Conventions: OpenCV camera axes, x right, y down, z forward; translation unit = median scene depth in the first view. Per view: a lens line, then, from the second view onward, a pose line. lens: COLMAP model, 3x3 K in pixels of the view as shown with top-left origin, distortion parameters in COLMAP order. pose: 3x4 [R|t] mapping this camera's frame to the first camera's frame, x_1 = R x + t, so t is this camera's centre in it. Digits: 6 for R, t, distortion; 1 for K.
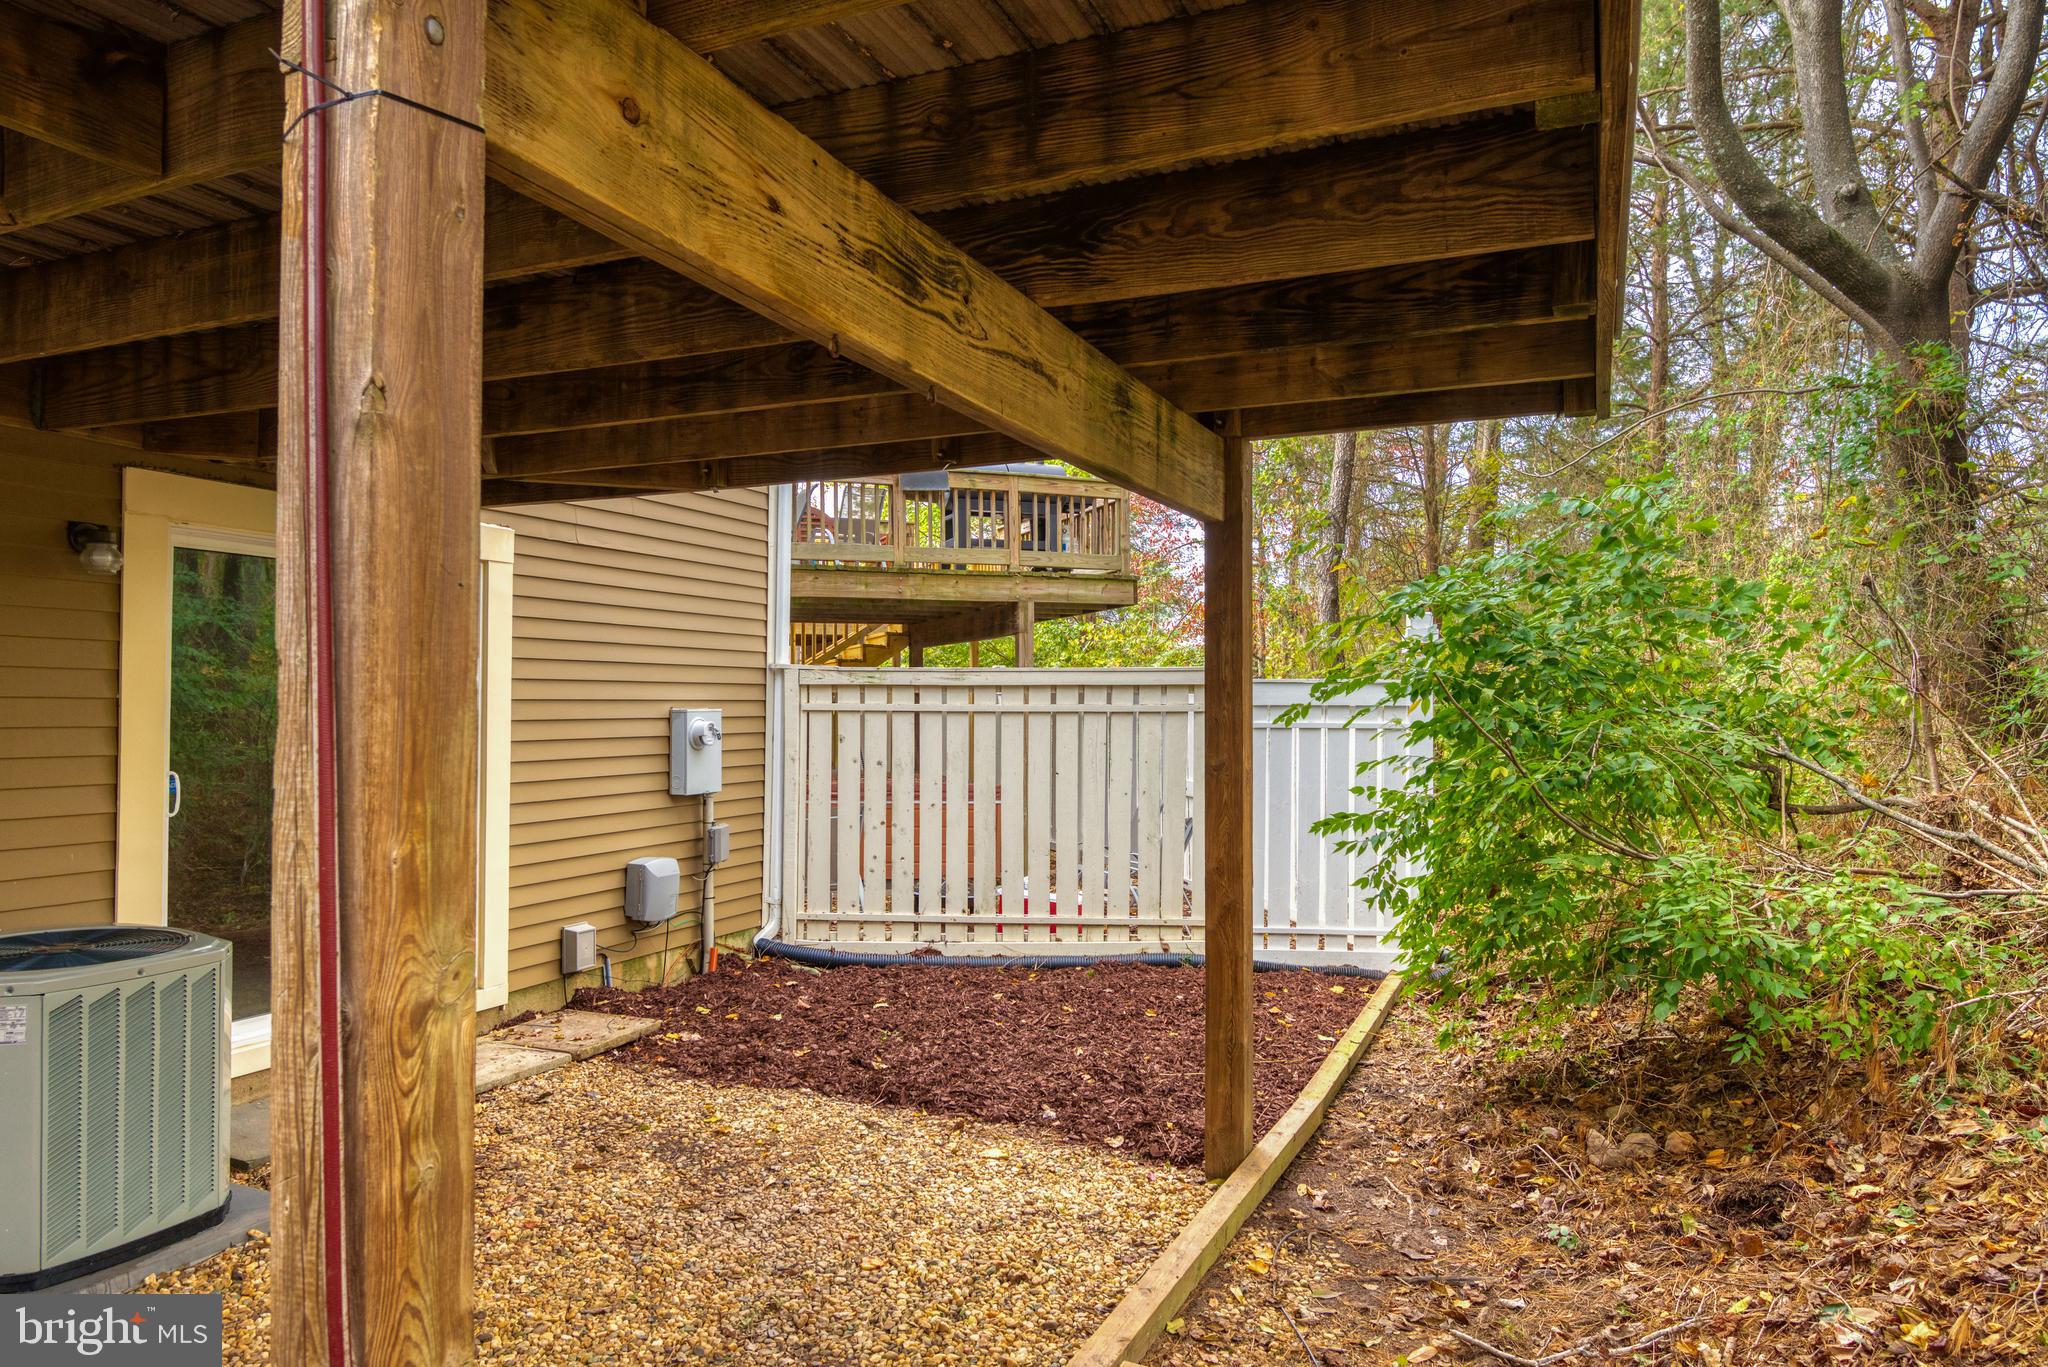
lens RADIAL K [[1310.7, 0, 1034.3], [0, 1310.7, 705.7], [0, 0, 1]] dist [0.020084, -0.036854]
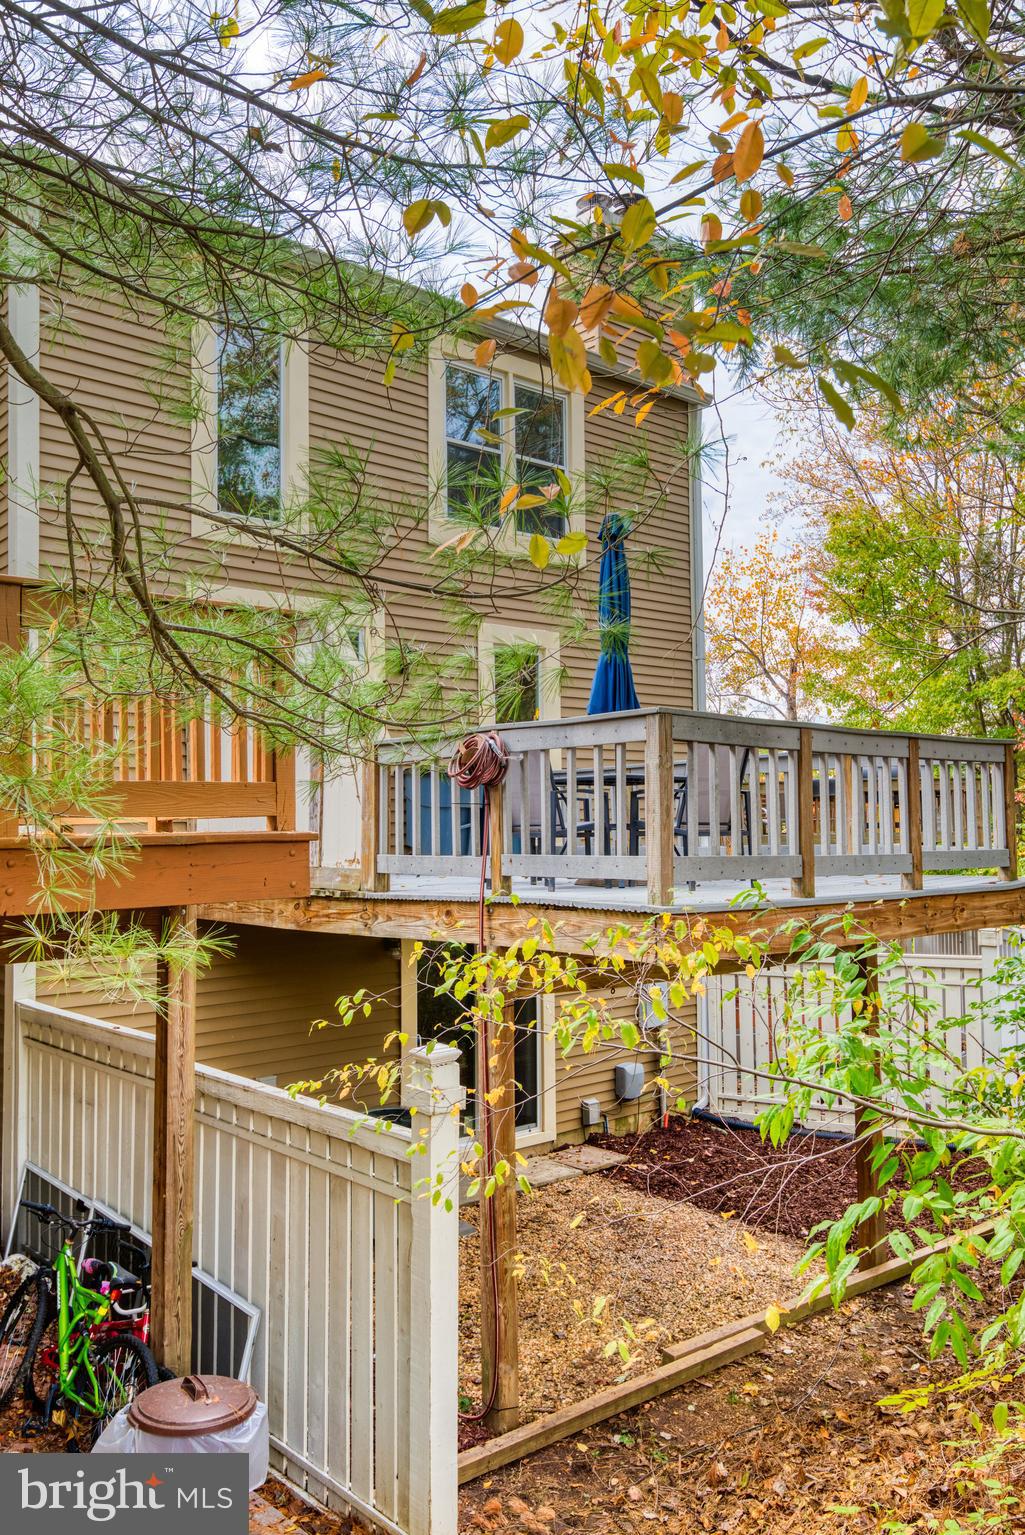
lens RADIAL K [[1207.2, 0, 512.5], [0, 1207.2, 767.5], [0, 0, 1]] dist [0.028032, -0.009405]
pose [[0.901140, -0.031148, -0.432408, 0.372969], [0.012118, 0.998836, -0.046696, -0.267632], [0.433359, 0.036840, 0.900468, -0.747883]]
